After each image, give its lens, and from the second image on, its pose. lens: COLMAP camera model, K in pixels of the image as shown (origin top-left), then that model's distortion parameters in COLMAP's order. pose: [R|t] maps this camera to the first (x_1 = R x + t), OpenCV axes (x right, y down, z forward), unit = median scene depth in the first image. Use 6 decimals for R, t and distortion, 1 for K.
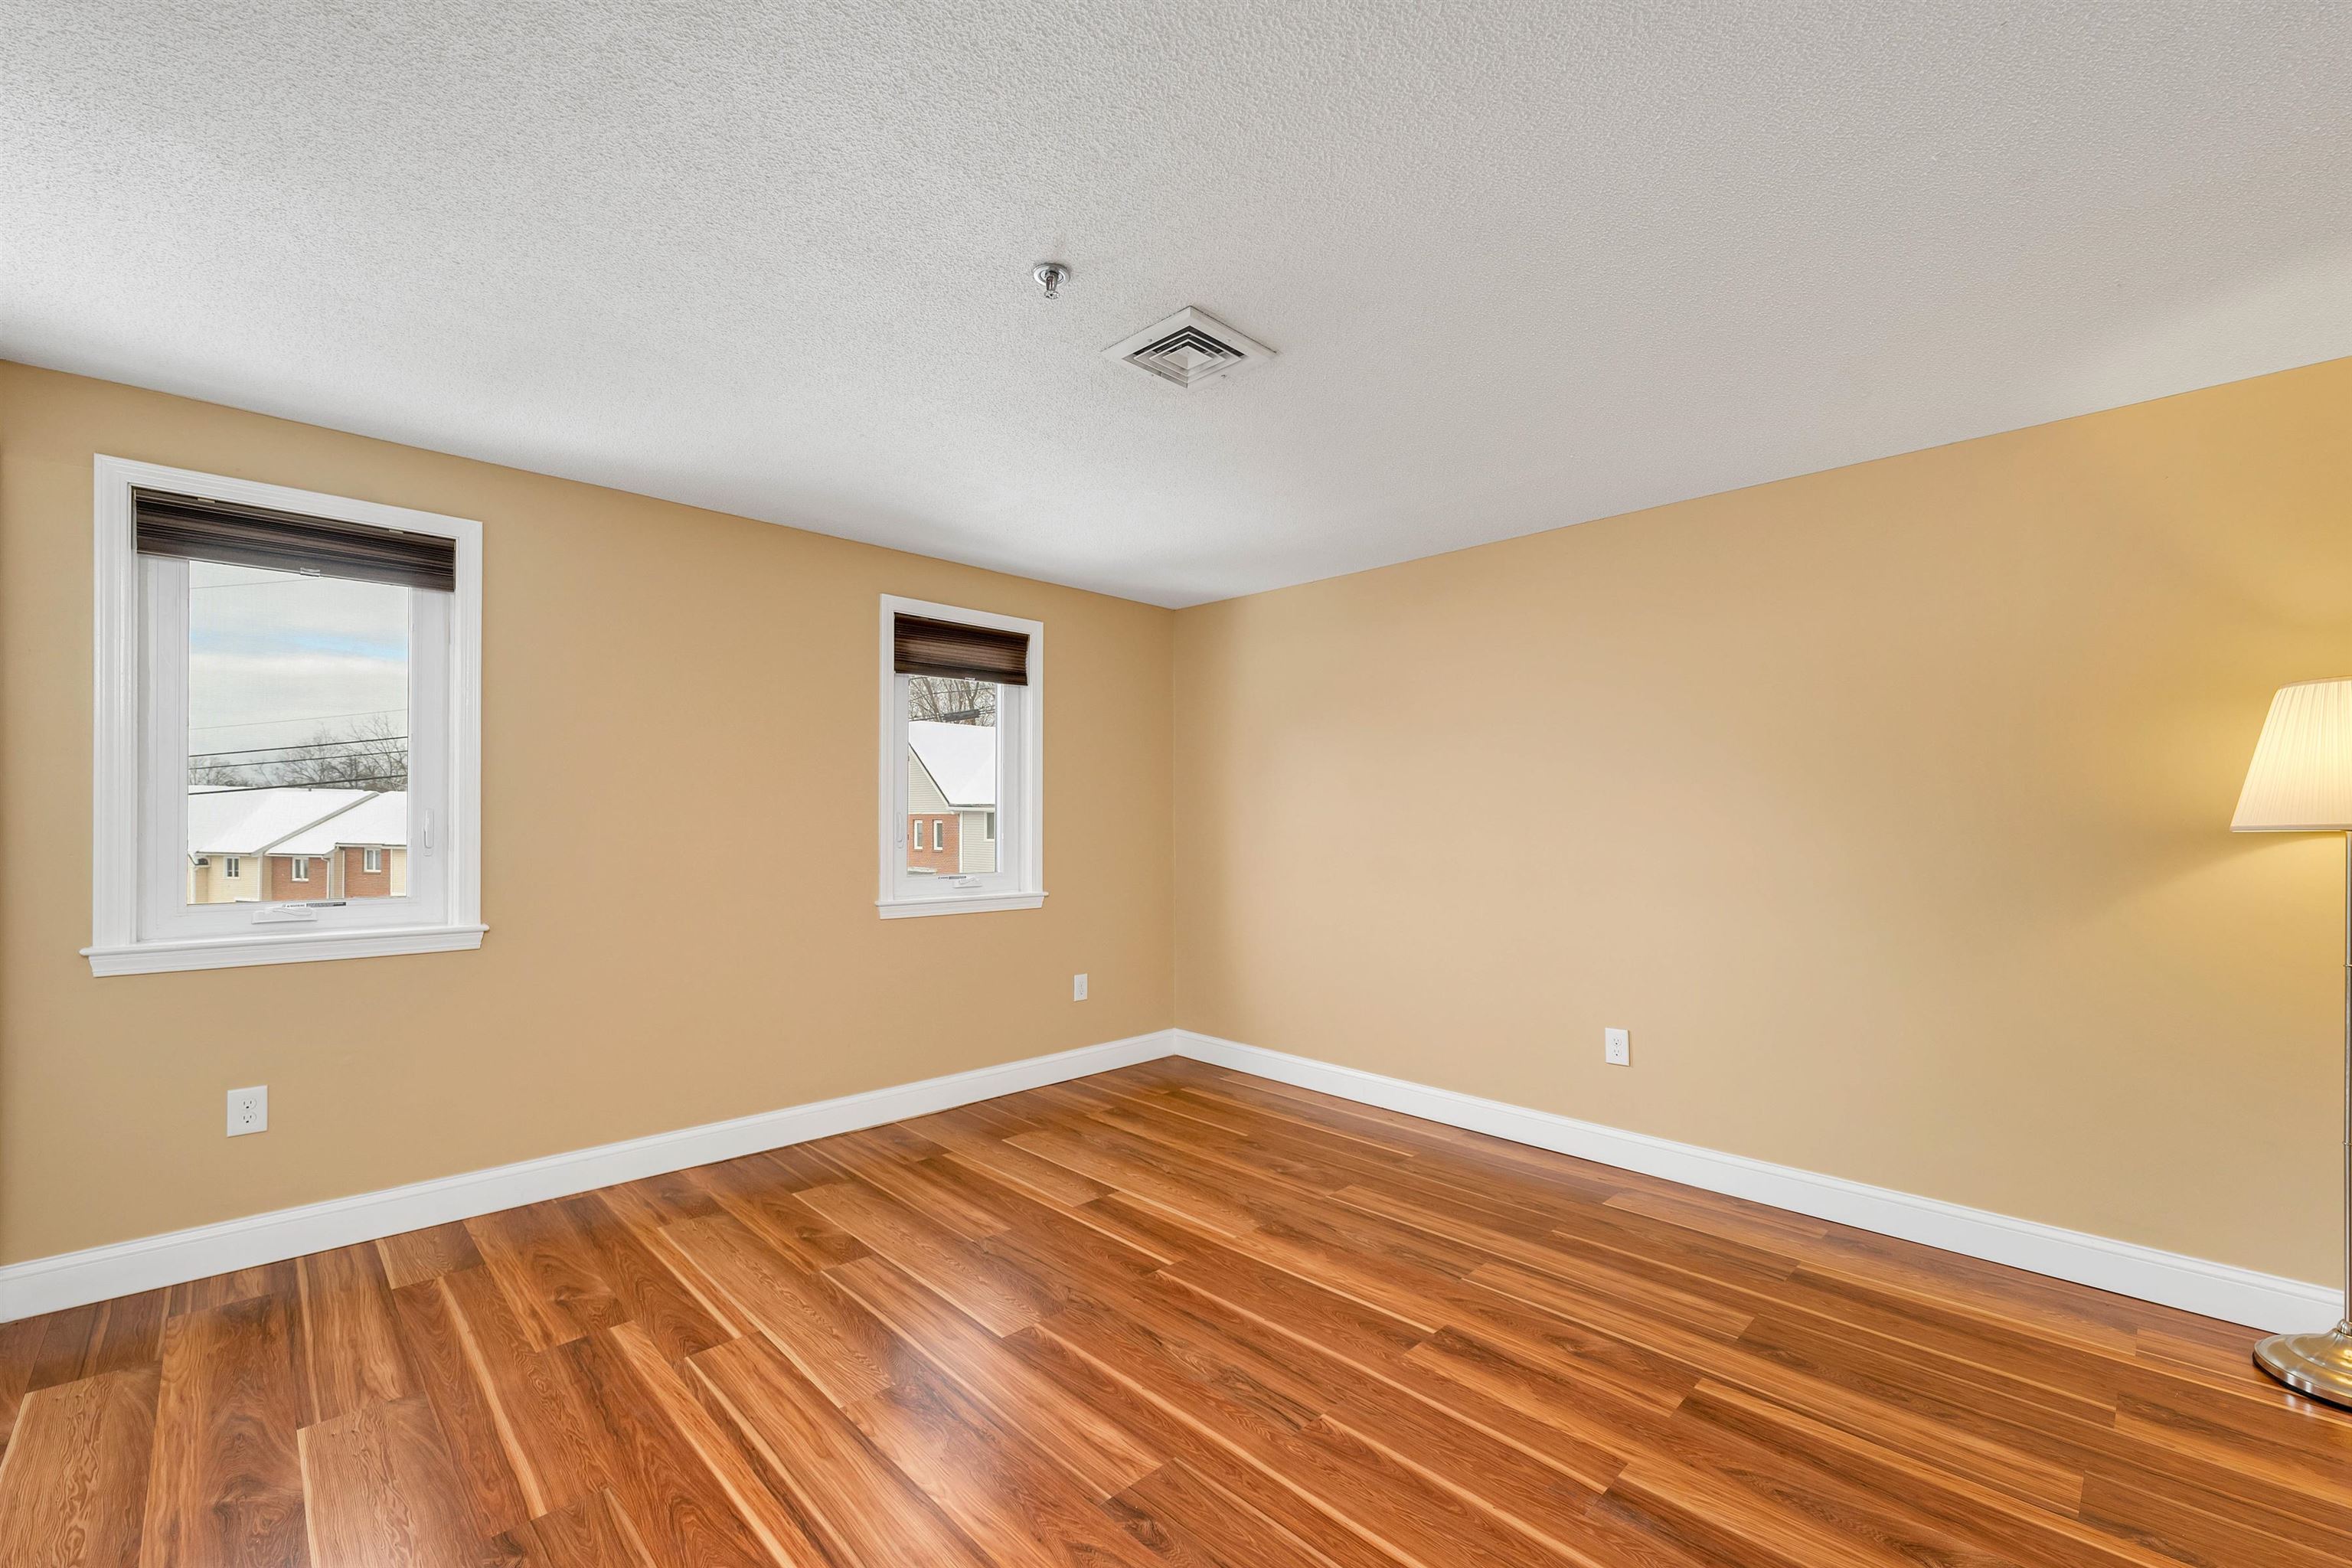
lens RADIAL K [[997.7, 0, 1171.5], [0, 997.7, 797.9], [0, 0, 1]] dist [0.007849, 0.000555]
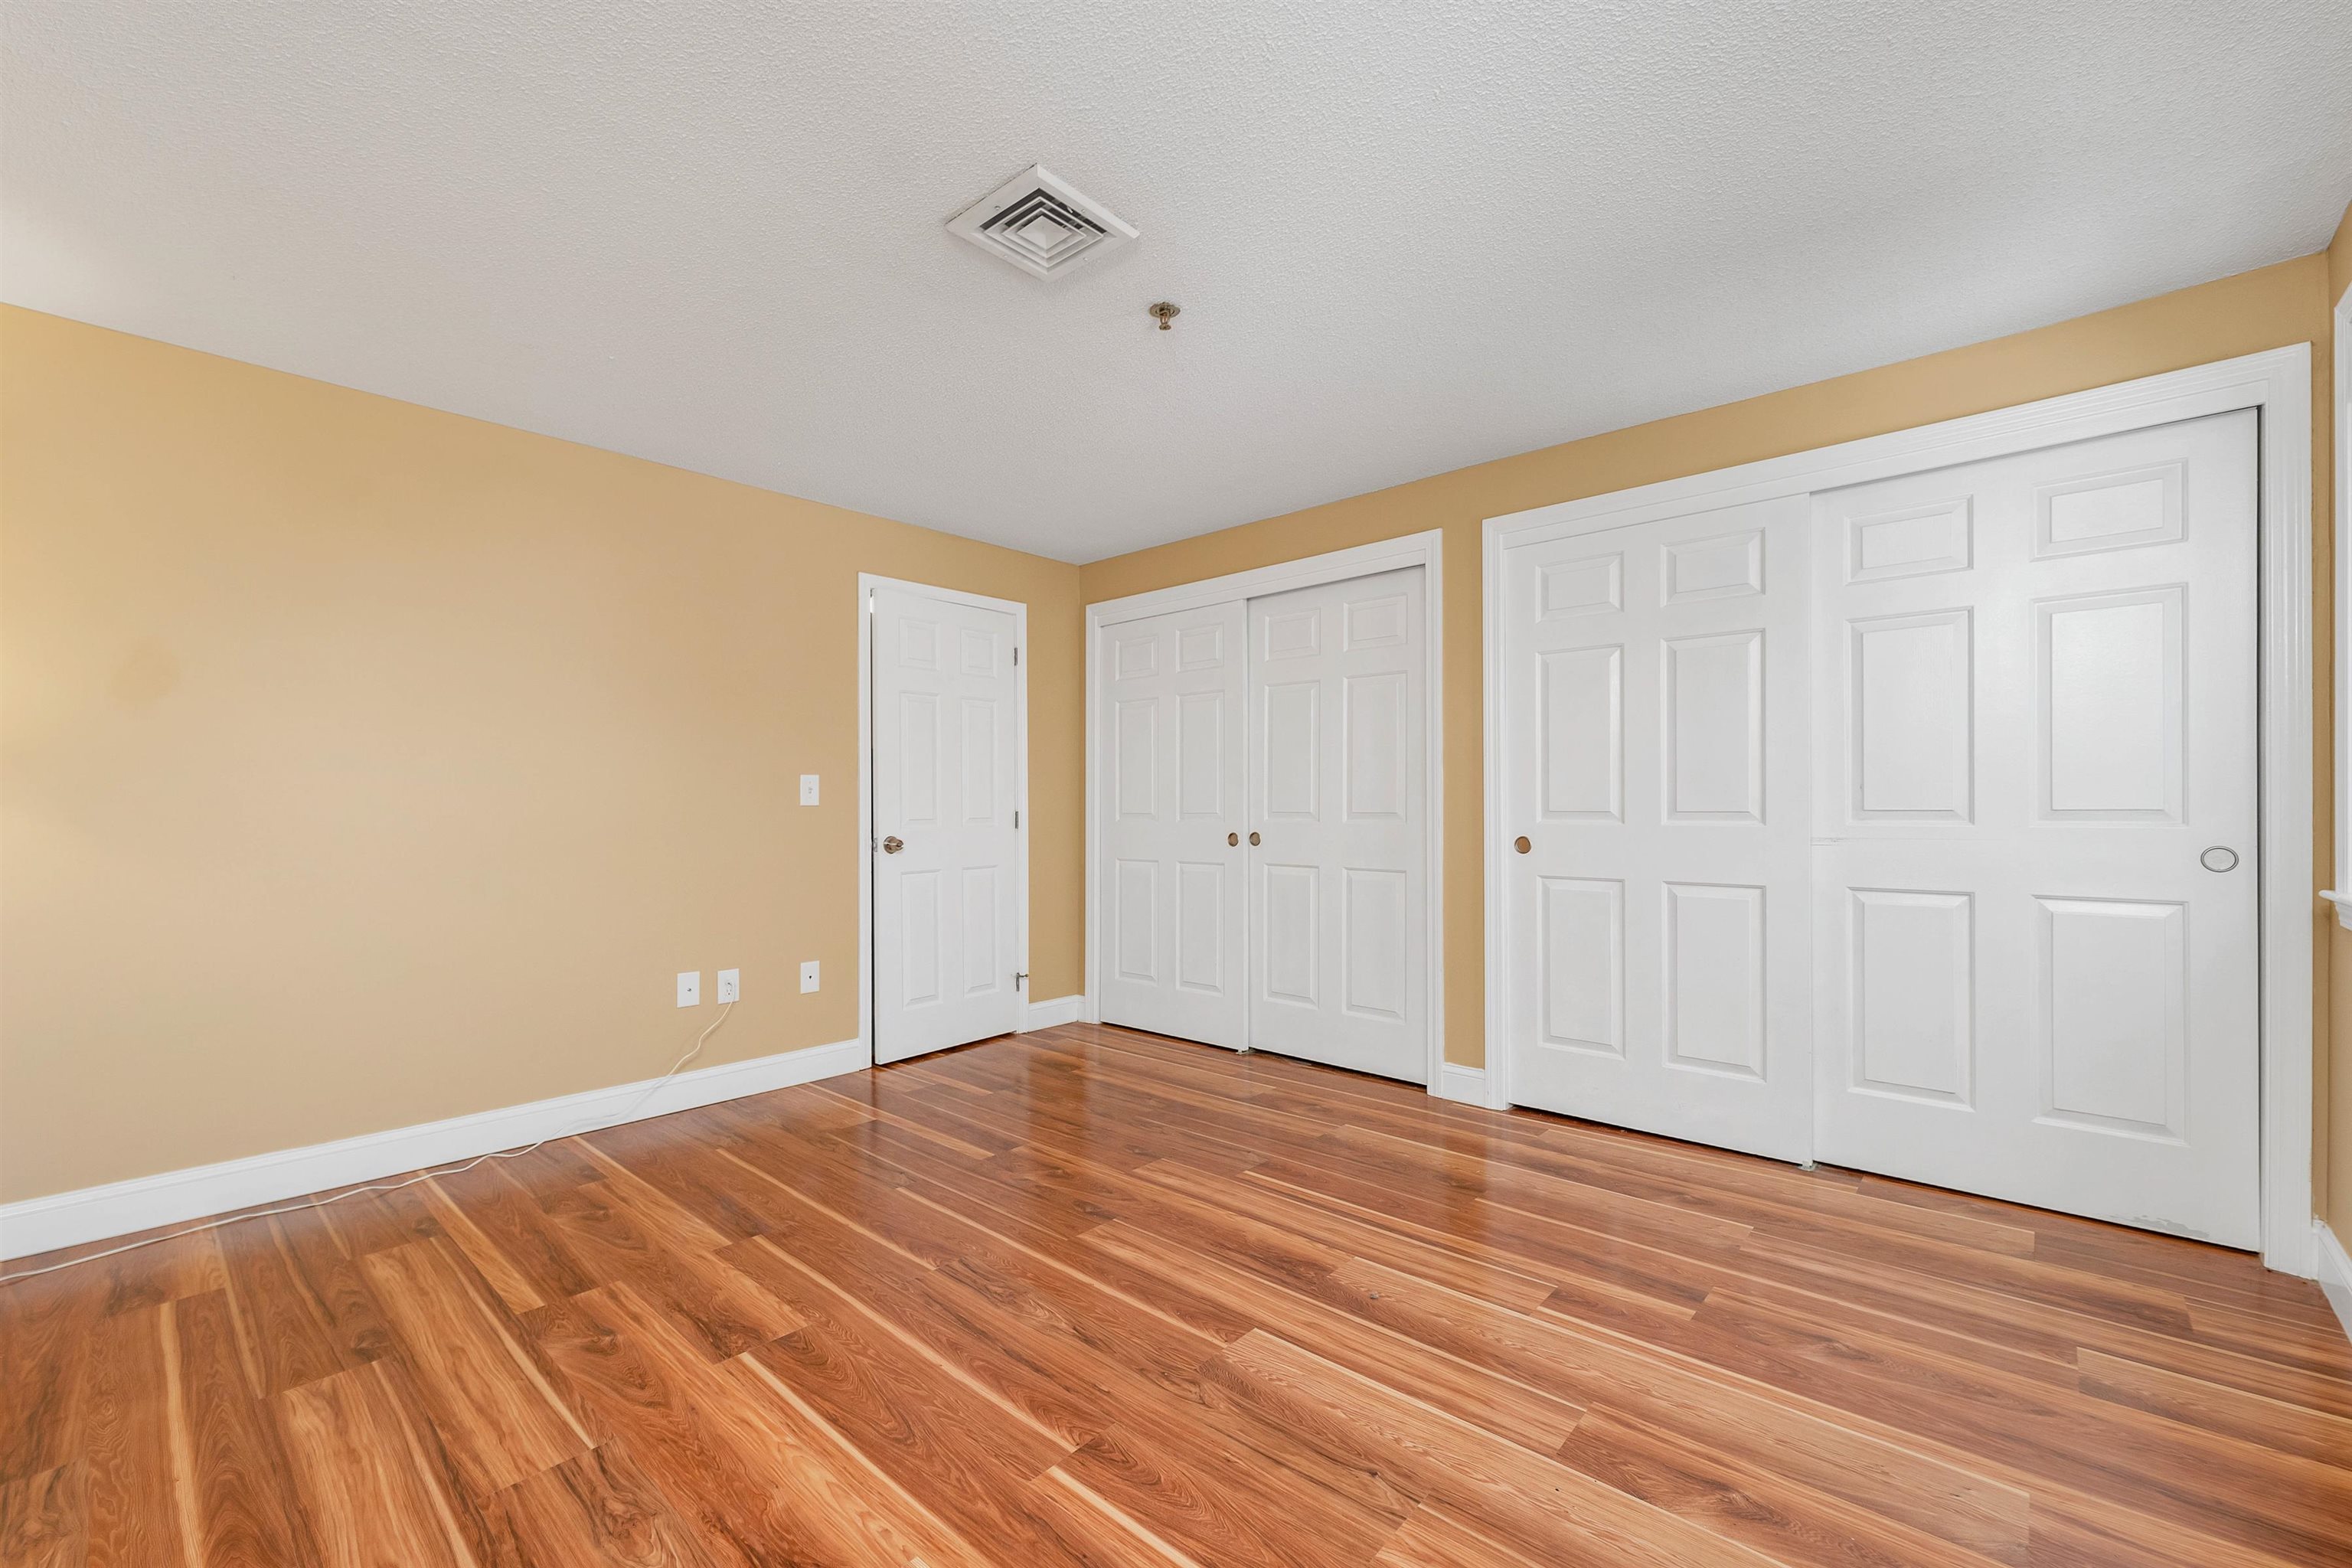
lens RADIAL K [[997.7, 0, 1182.3], [0, 997.7, 799.2], [0, 0, 1]] dist [0.007849, 0.000555]
pose [[-0.996973, 0.000774, -0.077743, -0.037511], [0.002859, 0.999639, -0.026721, 0.098351], [0.077695, -0.026862, -0.996615, 1.903228]]
